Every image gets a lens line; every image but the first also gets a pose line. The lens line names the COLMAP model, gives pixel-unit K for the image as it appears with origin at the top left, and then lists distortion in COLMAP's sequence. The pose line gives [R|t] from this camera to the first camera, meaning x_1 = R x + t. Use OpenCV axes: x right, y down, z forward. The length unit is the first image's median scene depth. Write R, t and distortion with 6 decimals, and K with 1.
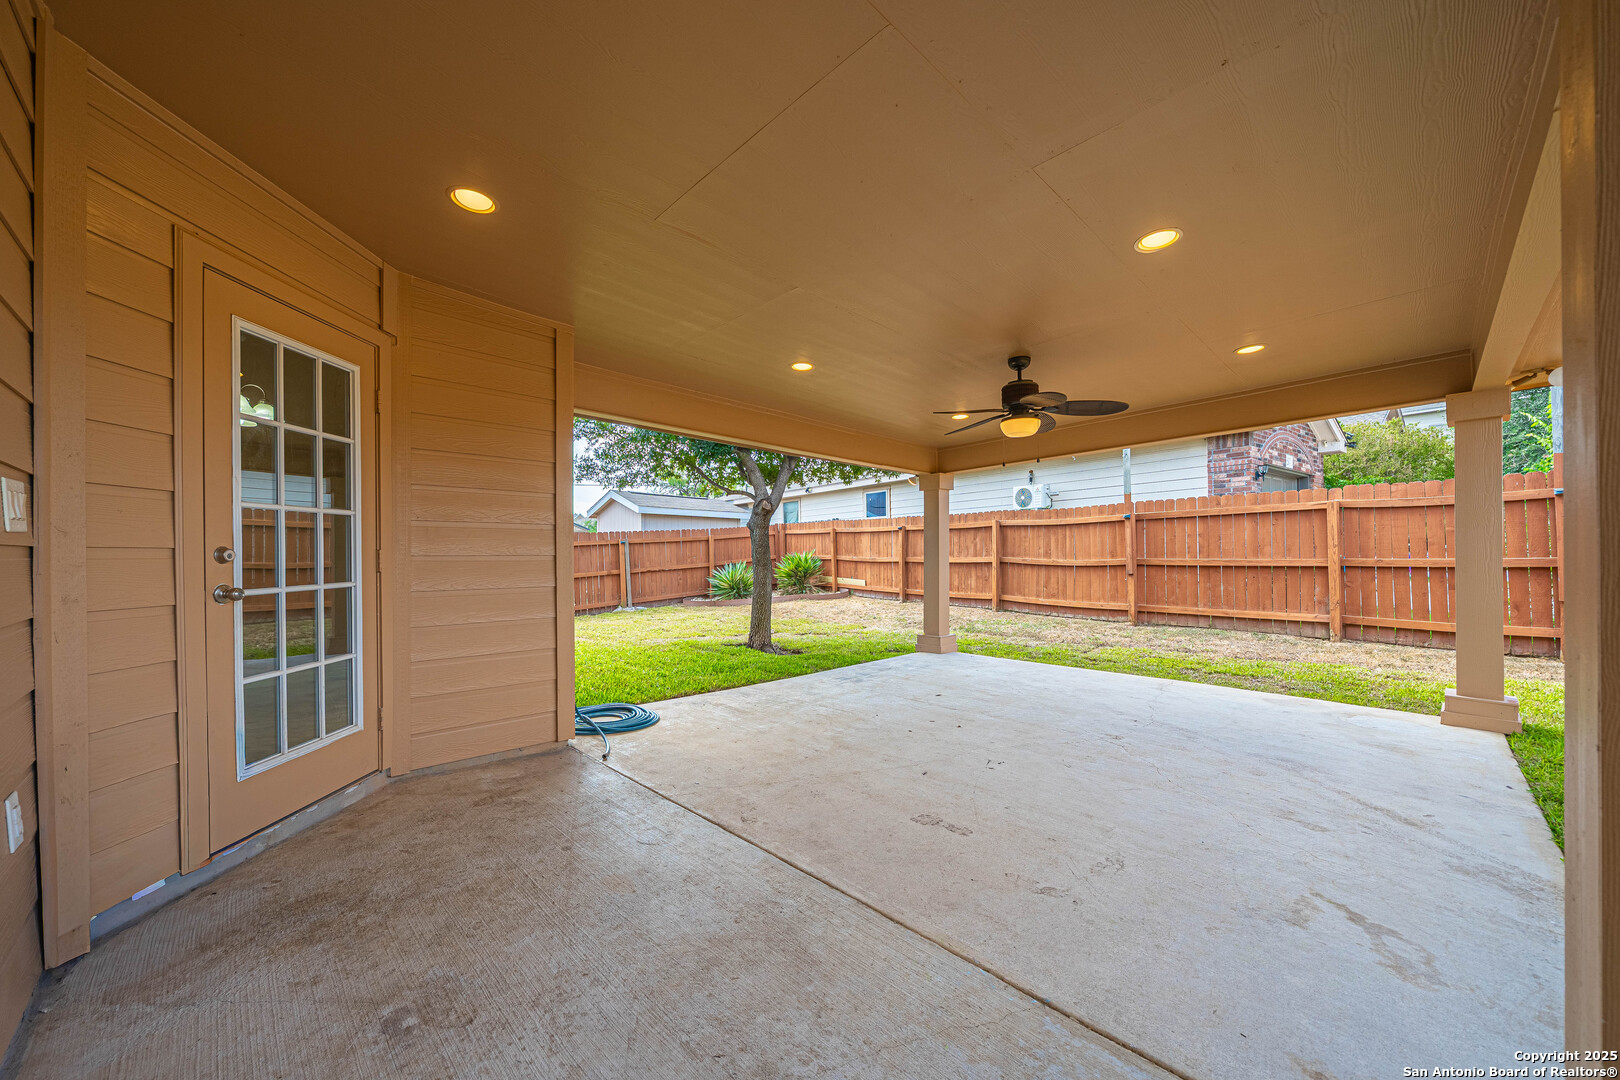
lens RADIAL K [[590.9, 0, 810.0], [0, 590.9, 548.9], [0, 0, 1]] dist [-0.004810, 0.000122]
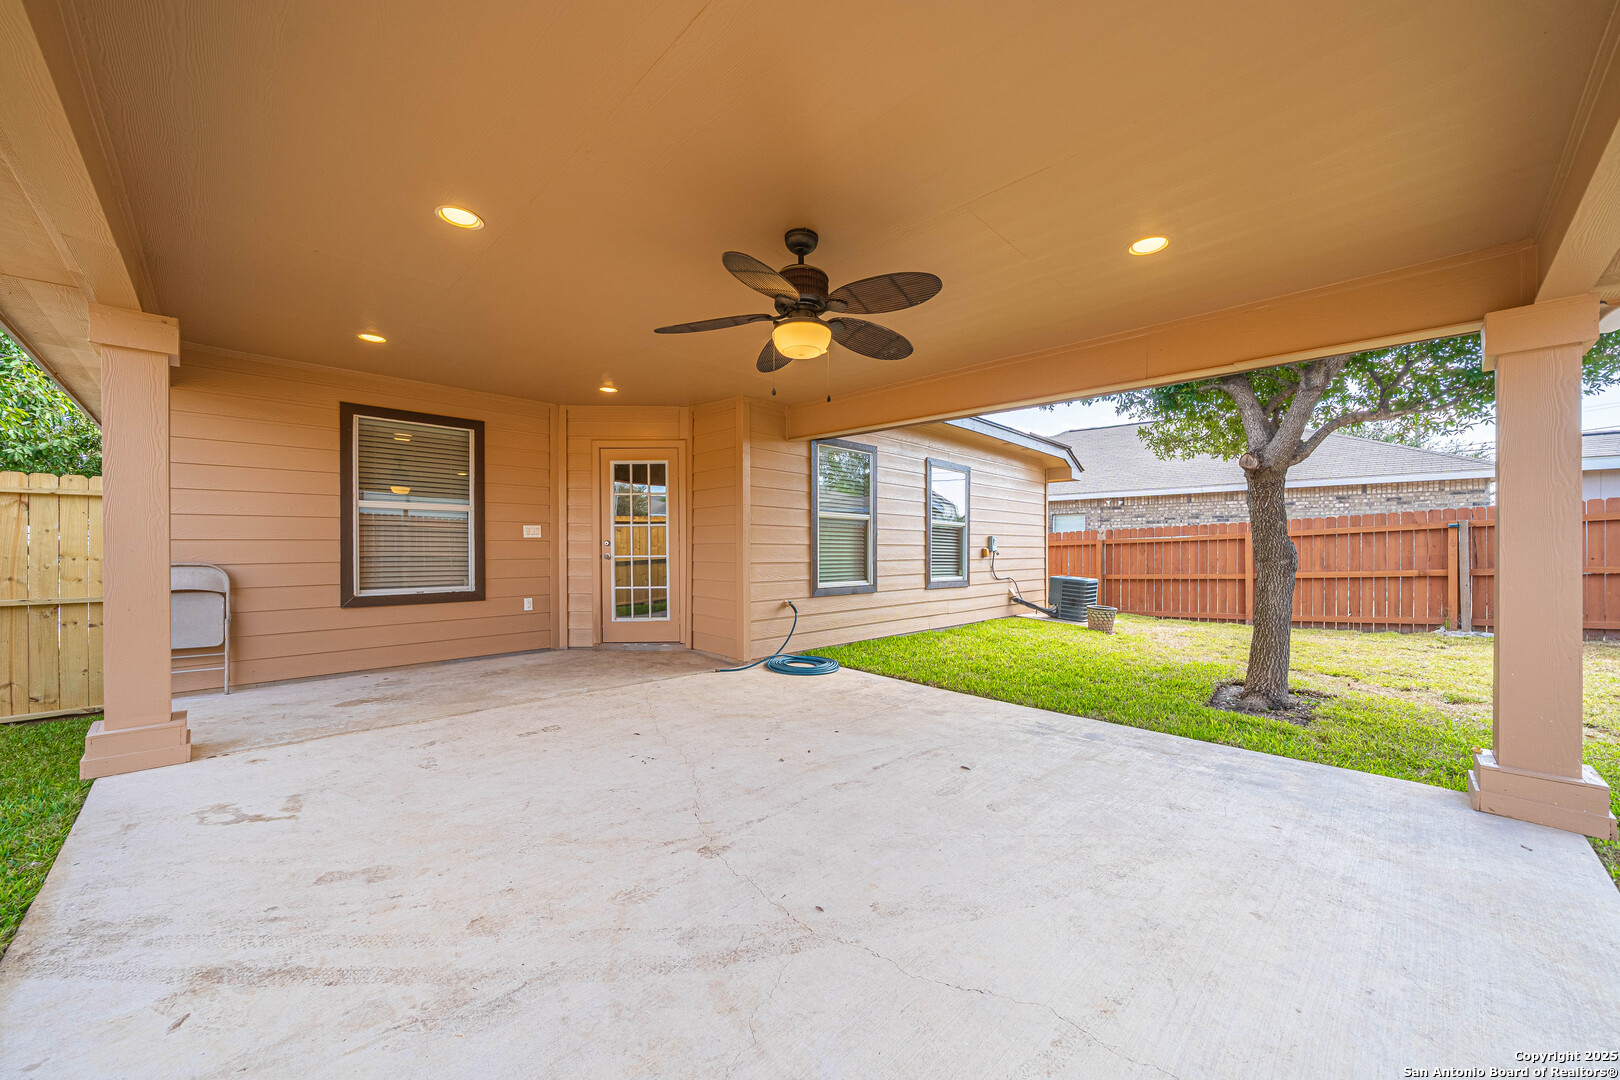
lens RADIAL K [[590.9, 0, 798.3], [0, 590.9, 555.7], [0, 0, 1]] dist [-0.004810, 0.000122]
pose [[0.003028, 0.016104, -0.999866, 0.527810], [0.007824, 0.999839, 0.016127, 0.008619], [0.999965, -0.007871, 0.002902, 0.522184]]
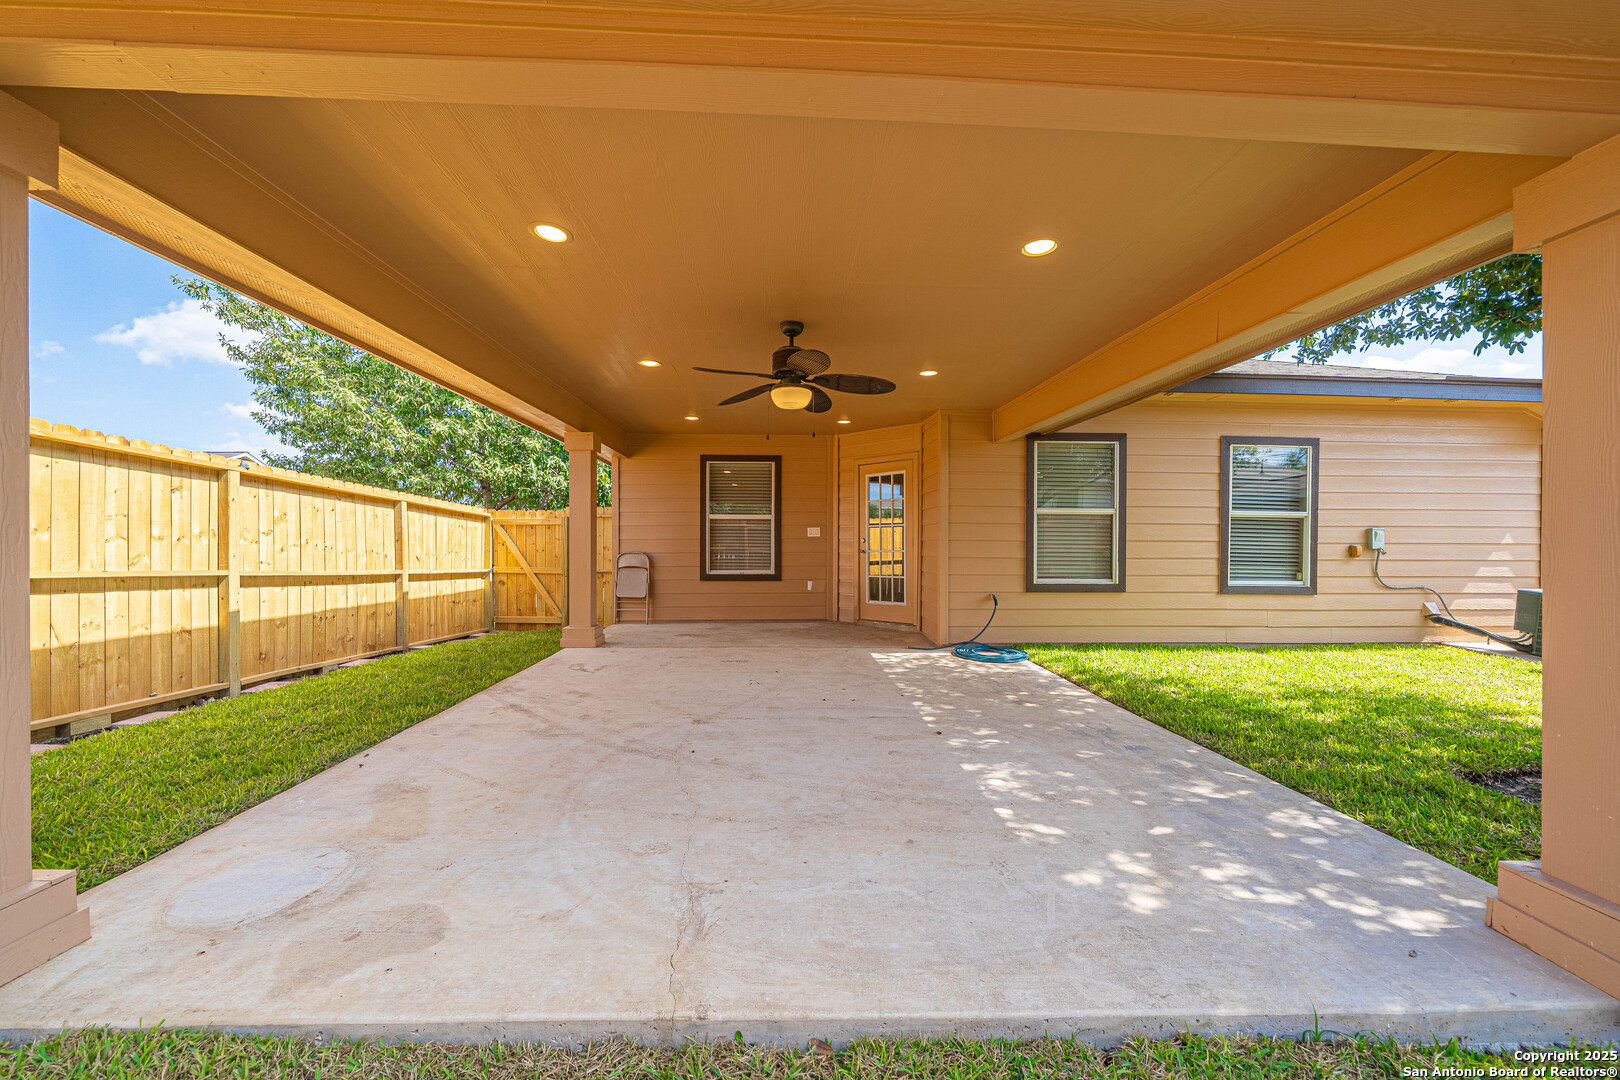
lens RADIAL K [[590.9, 0, 797.7], [0, 590.9, 549.3], [0, 0, 1]] dist [-0.004810, 0.000122]
pose [[-0.672592, 0.007599, -0.739975, 0.546559], [0.006181, 0.999970, 0.004651, 0.012377], [0.739988, -0.001445, -0.672619, 0.856913]]
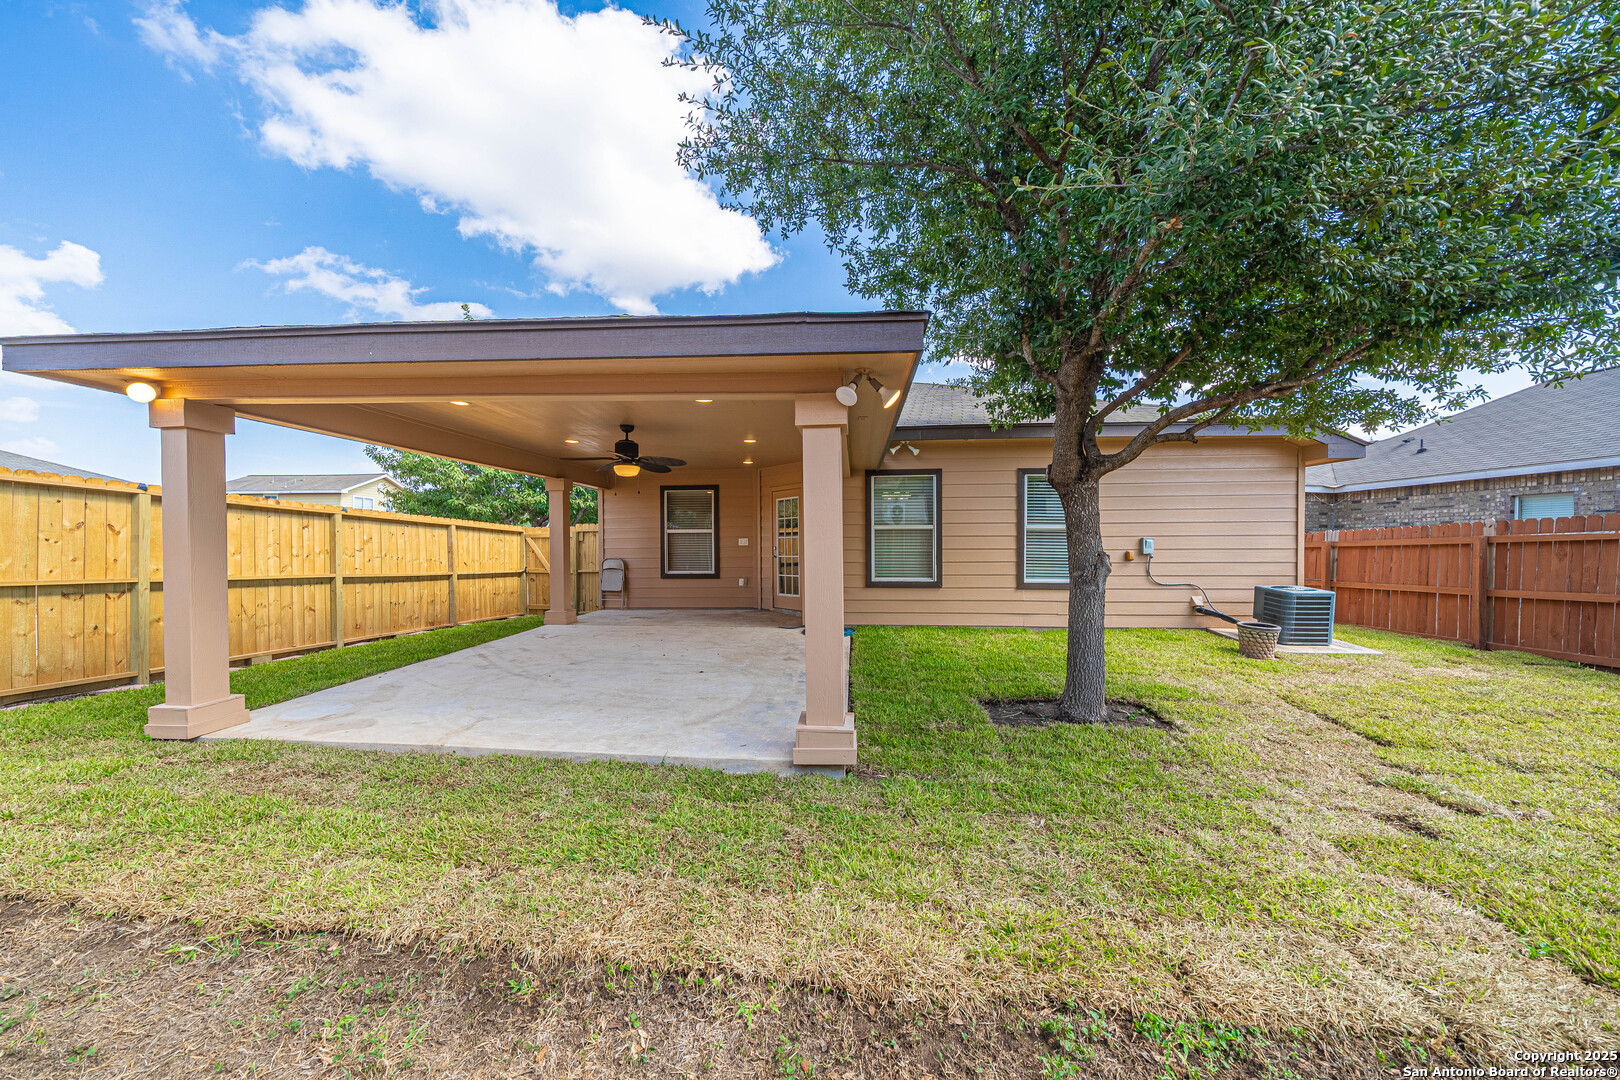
lens RADIAL K [[558.5, 0, 798.1], [0, 558.5, 550.9], [0, 0, 1]] dist [-0.005683, -0.000045]
pose [[-0.761870, 0.019132, -0.647447, 0.505126], [0.014850, 0.999817, 0.012070, -0.005872], [0.647559, -0.000419, -0.762015, 1.256254]]
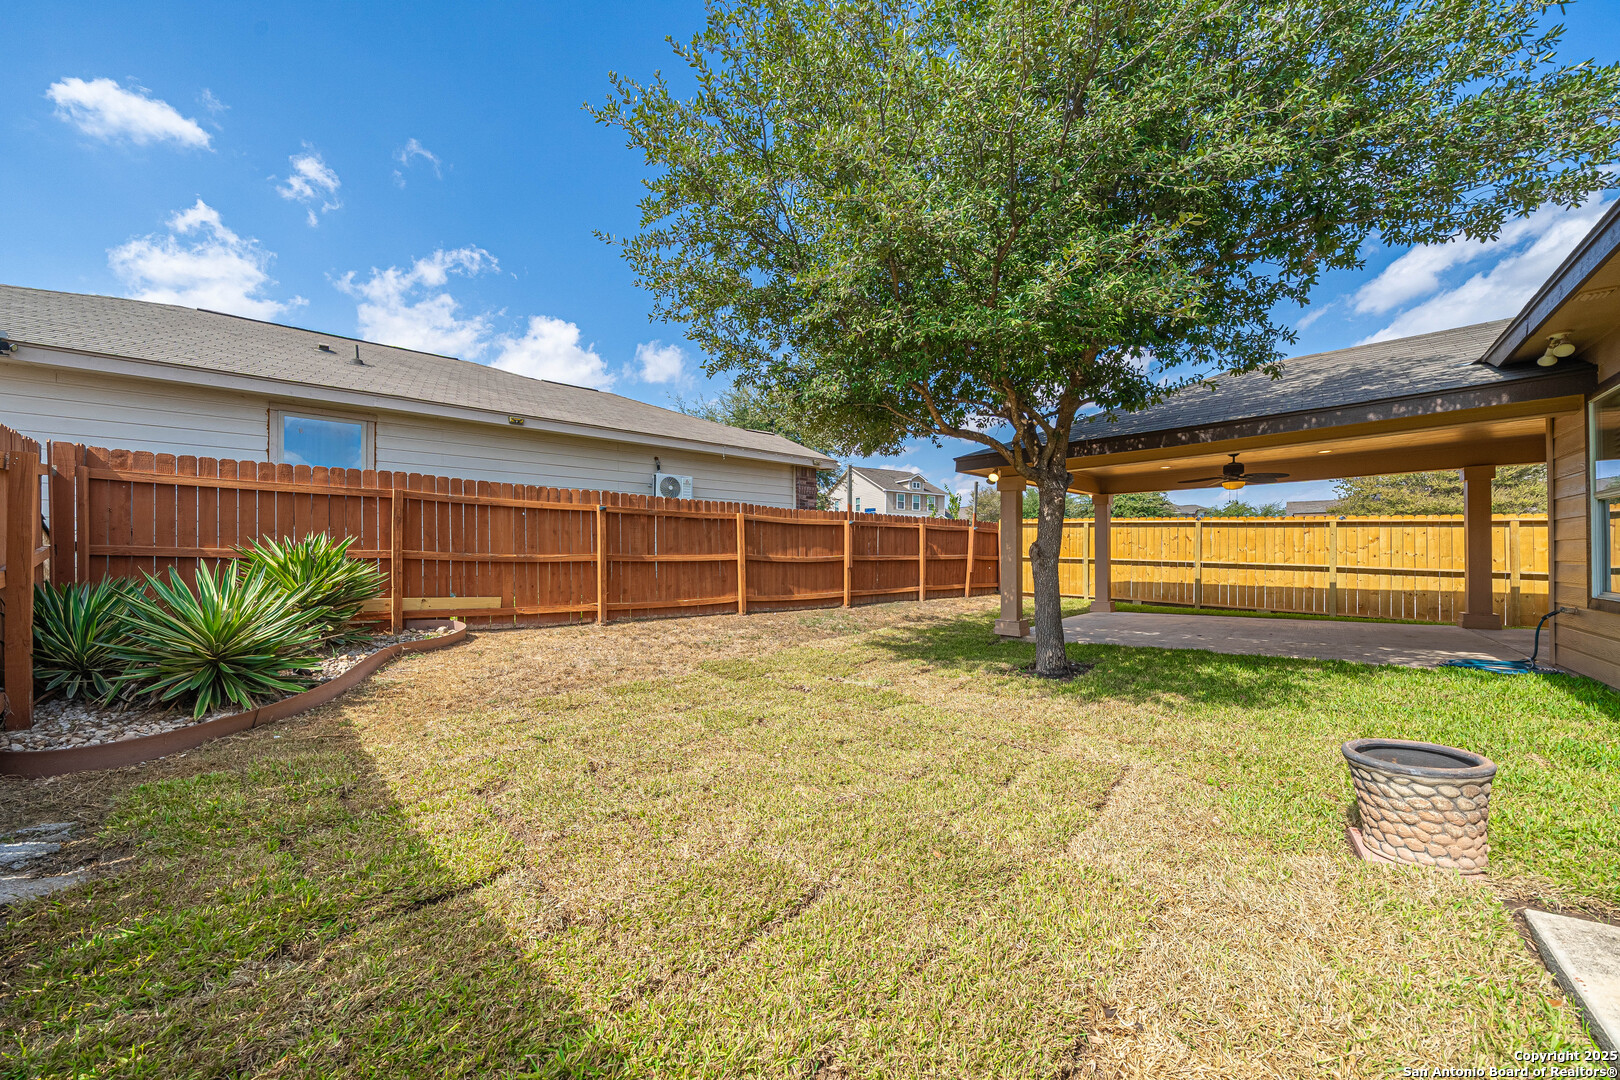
lens RADIAL K [[558.5, 0, 808.2], [0, 558.5, 549.1], [0, 0, 1]] dist [-0.005683, -0.000045]
pose [[-0.059532, 0.018042, 0.998063, -0.753758], [-0.008340, 0.999793, -0.018571, 0.028938], [-0.998192, -0.009430, -0.059369, 1.331517]]
